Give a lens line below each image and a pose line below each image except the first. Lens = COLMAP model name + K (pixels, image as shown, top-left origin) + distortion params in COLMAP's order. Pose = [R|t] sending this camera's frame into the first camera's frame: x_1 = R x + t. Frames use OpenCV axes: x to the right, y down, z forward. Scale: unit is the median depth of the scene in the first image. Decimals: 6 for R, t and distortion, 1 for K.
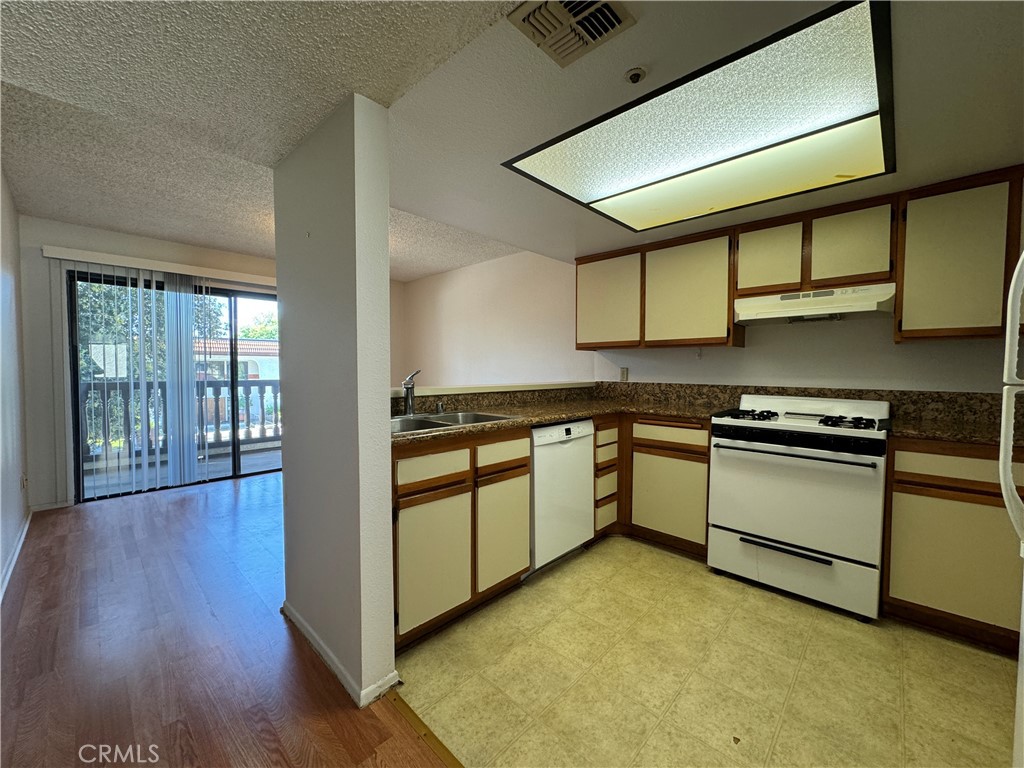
lens RADIAL K [[408.0, 0, 512.0], [0, 408.0, 384.0], [0, 0, 1]] dist [-0.000364, 0.000124]
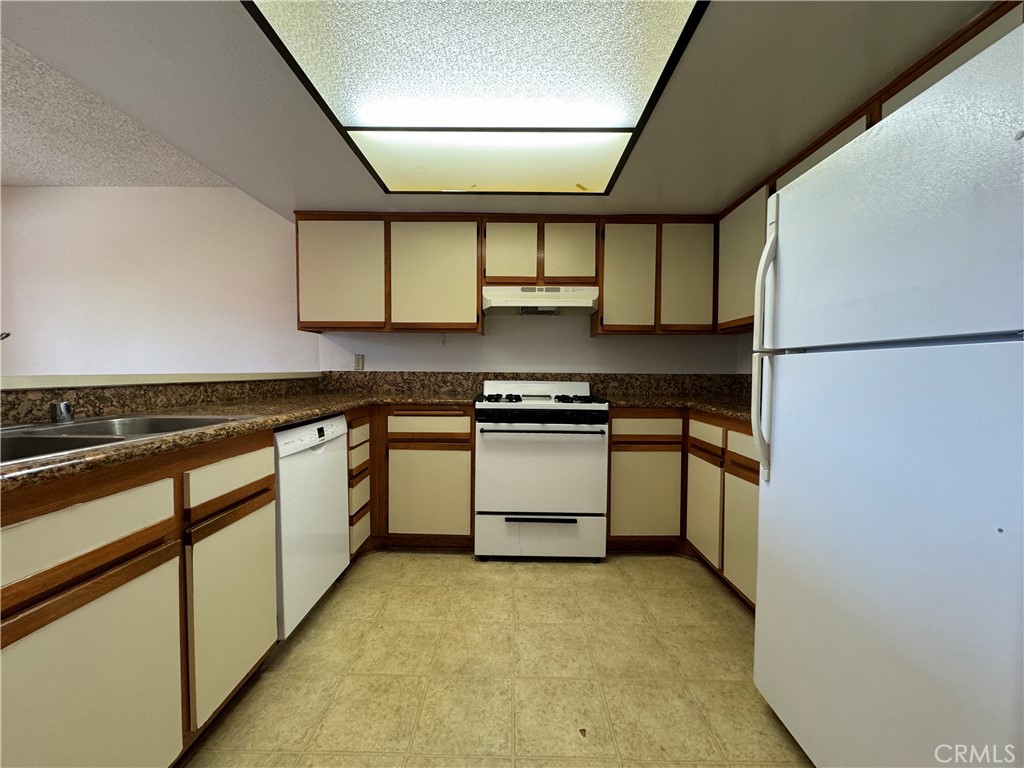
lens RADIAL K [[408.0, 0, 512.0], [0, 408.0, 384.0], [0, 0, 1]] dist [-0.000364, 0.000124]
pose [[0.734204, -0.023484, 0.678523, -0.105965], [0.022181, 0.999698, 0.010599, 0.029475], [-0.678566, 0.007269, 0.734503, 0.227288]]
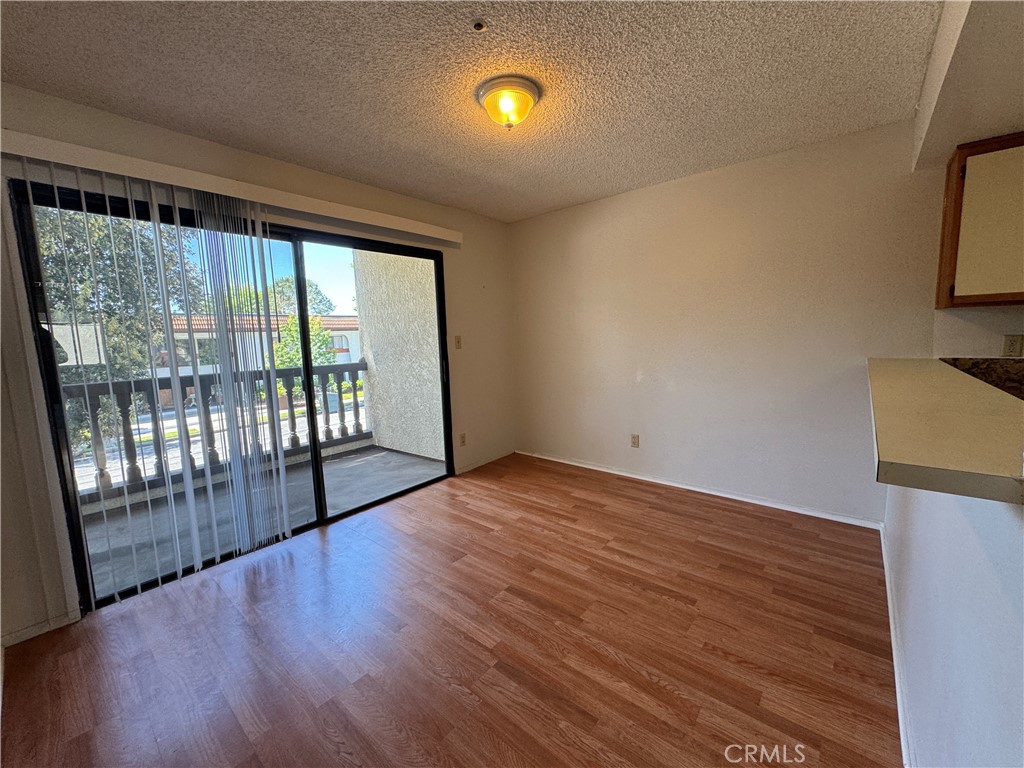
lens RADIAL K [[408.0, 0, 512.0], [0, 408.0, 384.0], [0, 0, 1]] dist [-0.000364, 0.000124]
pose [[0.997745, -0.043042, 0.051494, -0.733741], [0.038641, 0.995750, 0.083600, -0.068960], [-0.054873, -0.081421, 0.995168, 0.641087]]
